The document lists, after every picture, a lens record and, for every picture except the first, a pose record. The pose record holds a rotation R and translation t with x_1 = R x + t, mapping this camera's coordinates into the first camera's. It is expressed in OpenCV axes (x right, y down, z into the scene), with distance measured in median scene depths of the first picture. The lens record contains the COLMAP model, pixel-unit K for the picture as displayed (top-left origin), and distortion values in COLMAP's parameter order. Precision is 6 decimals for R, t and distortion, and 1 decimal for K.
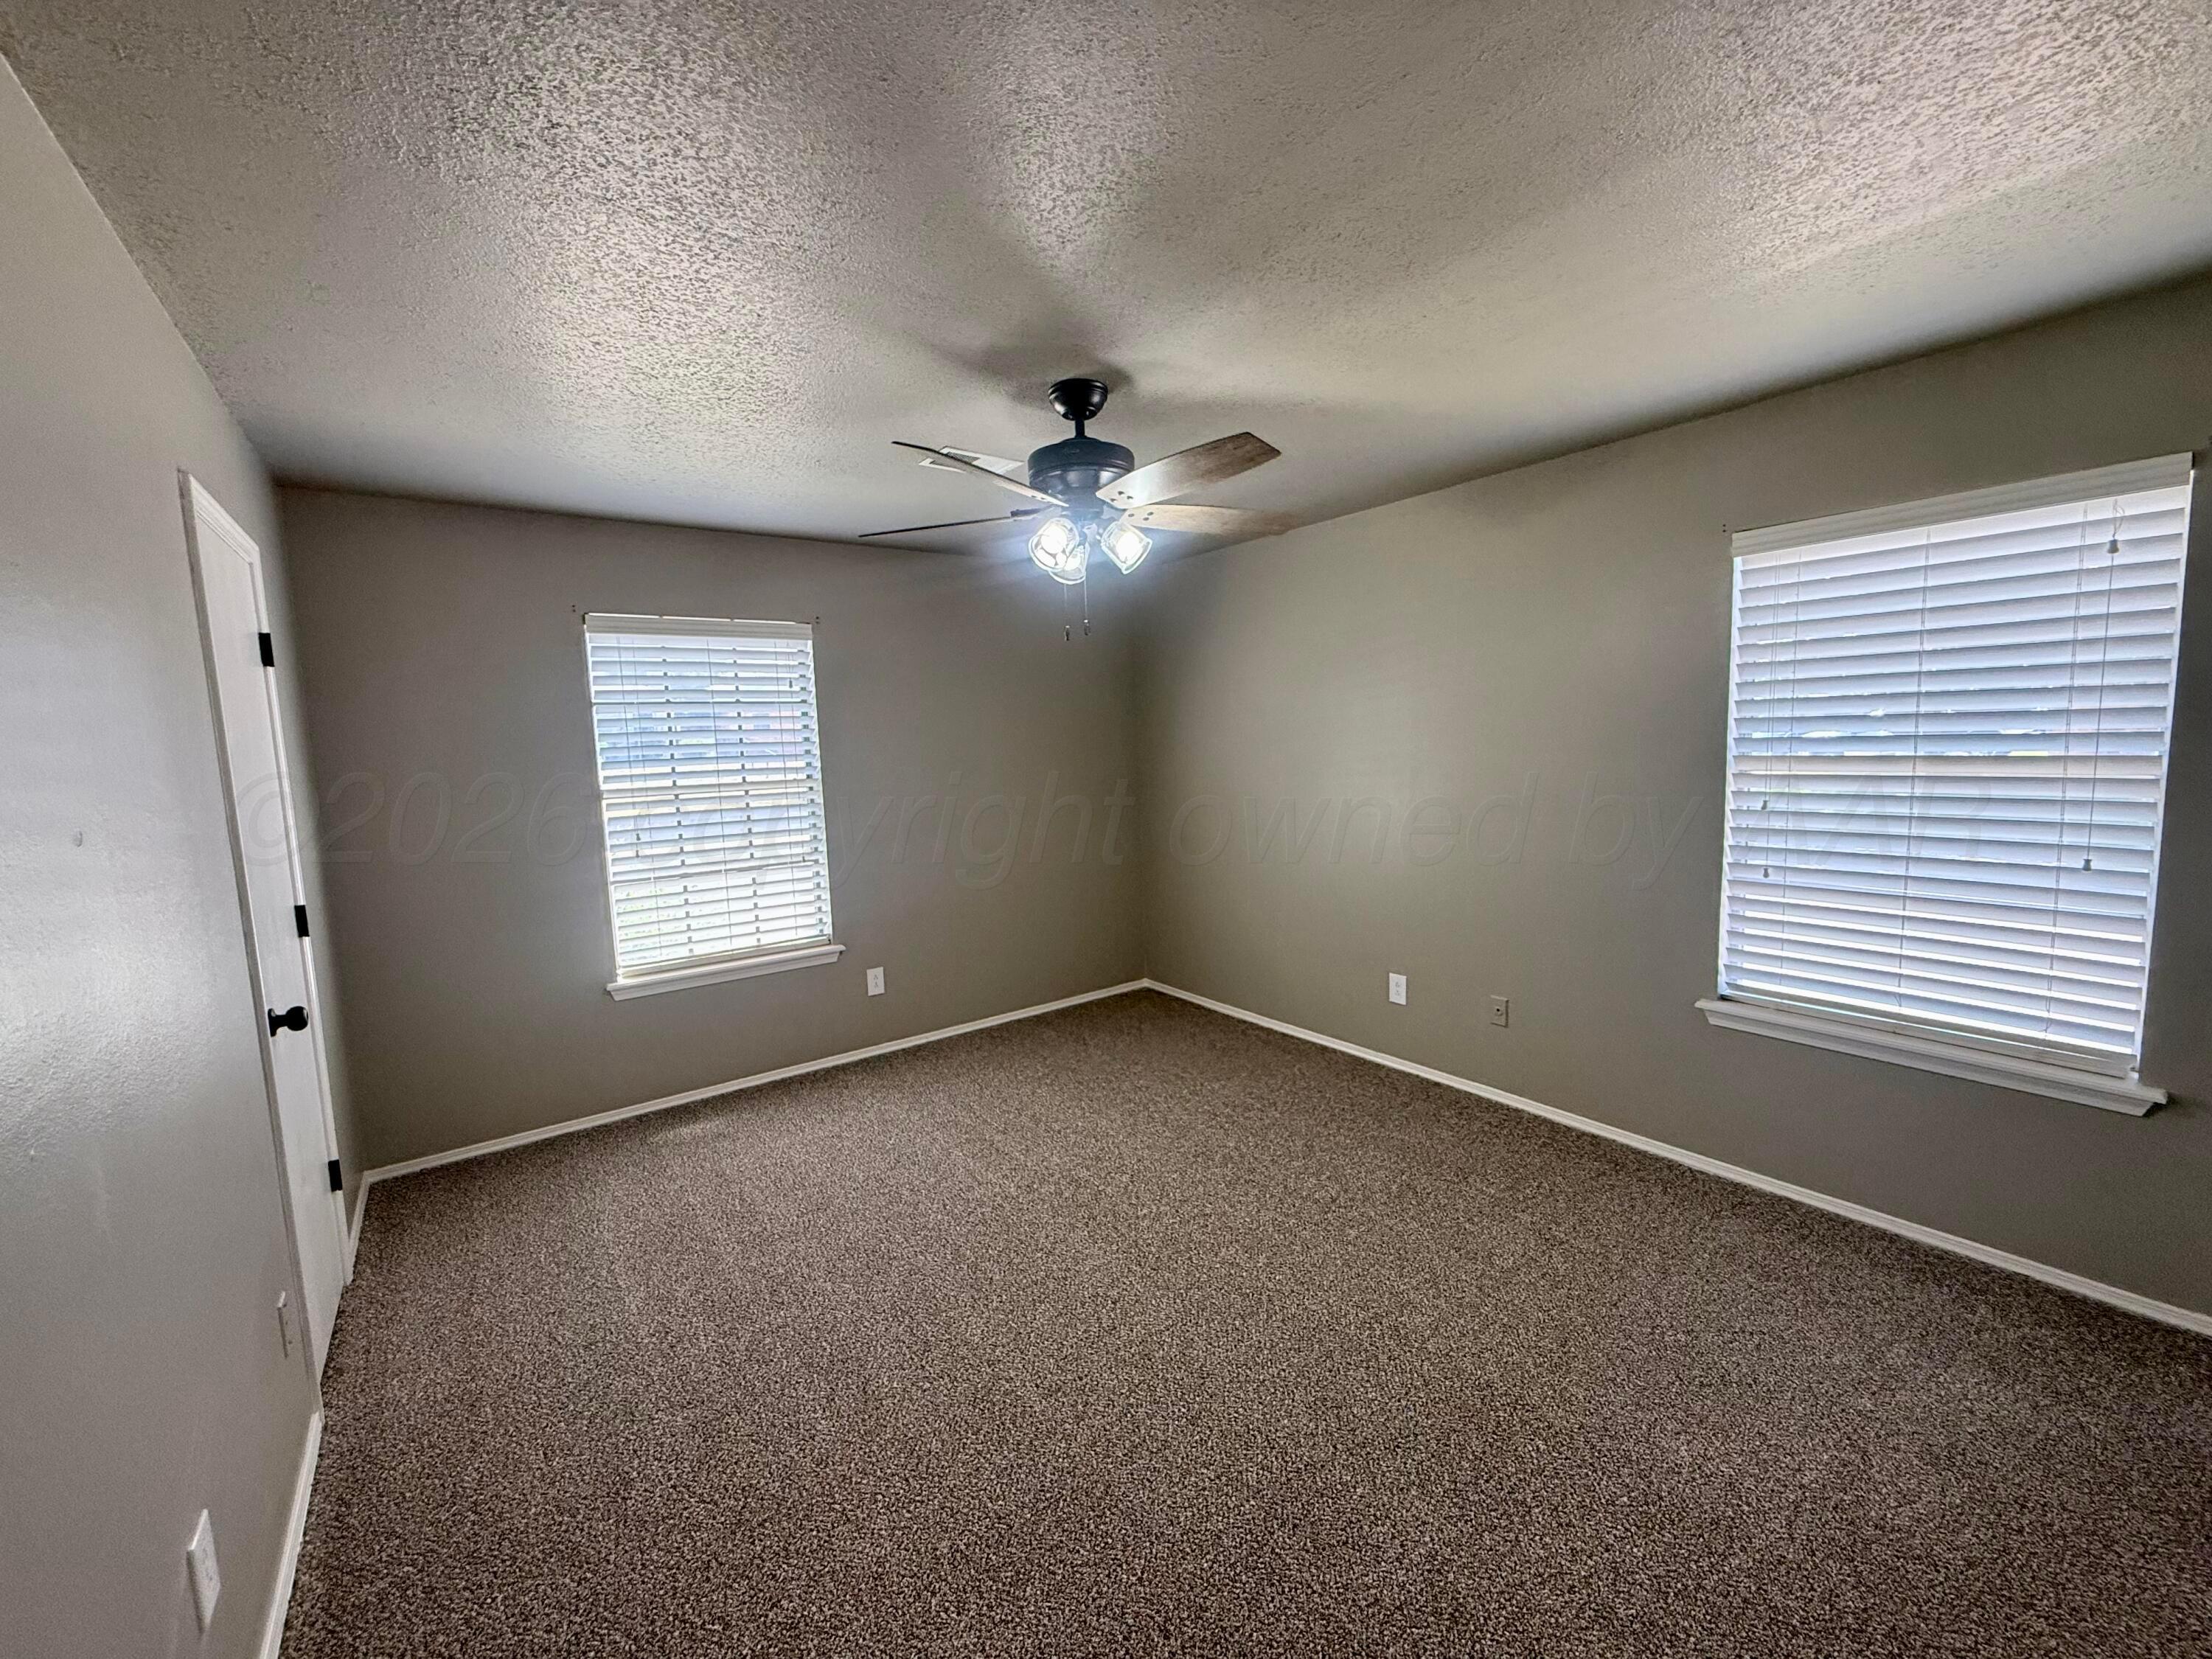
lens RADIAL K [[881.7, 0, 1102.3], [0, 881.7, 827.5], [0, 0, 1]] dist [-0.000159, 0.000244]
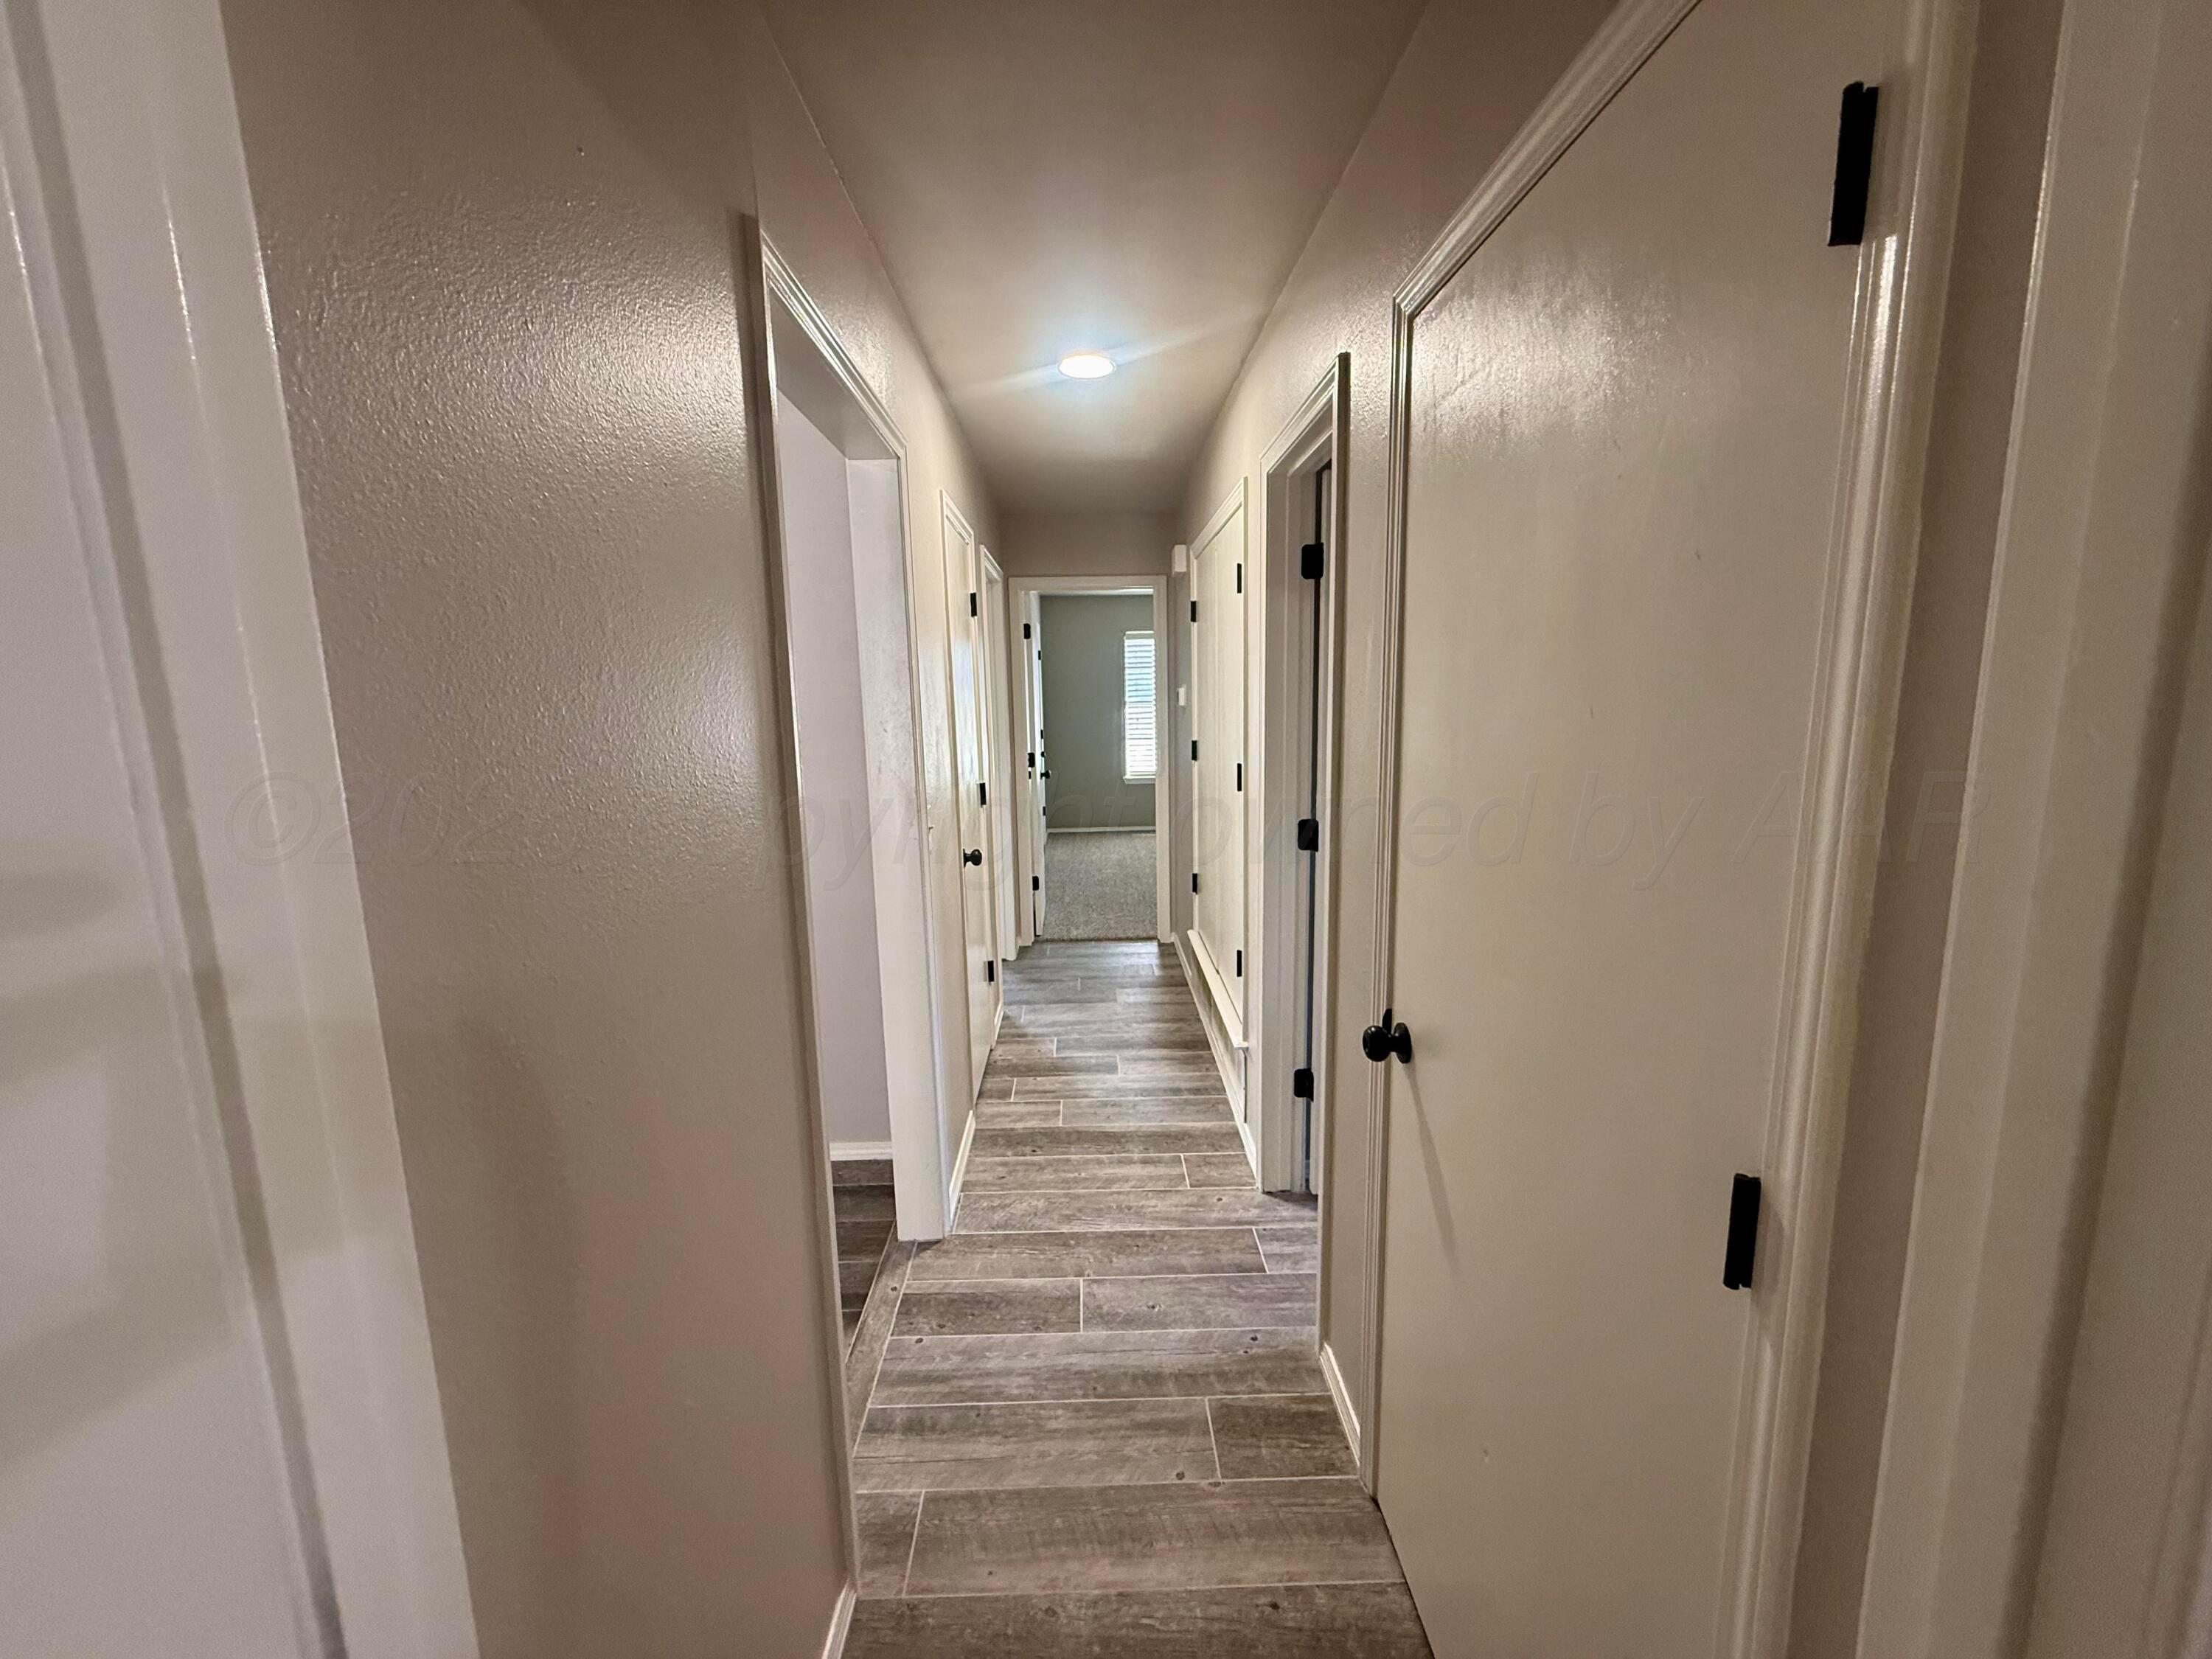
lens RADIAL K [[886.6, 0, 1107.3], [0, 886.6, 824.7], [0, 0, 1]] dist [-0.000974, -0.000139]
pose [[0.831499, 0.105870, -0.545345, 0.114887], [-0.071928, 0.993927, 0.083285, 0.014904], [0.550851, -0.030026, 0.834064, -0.164561]]
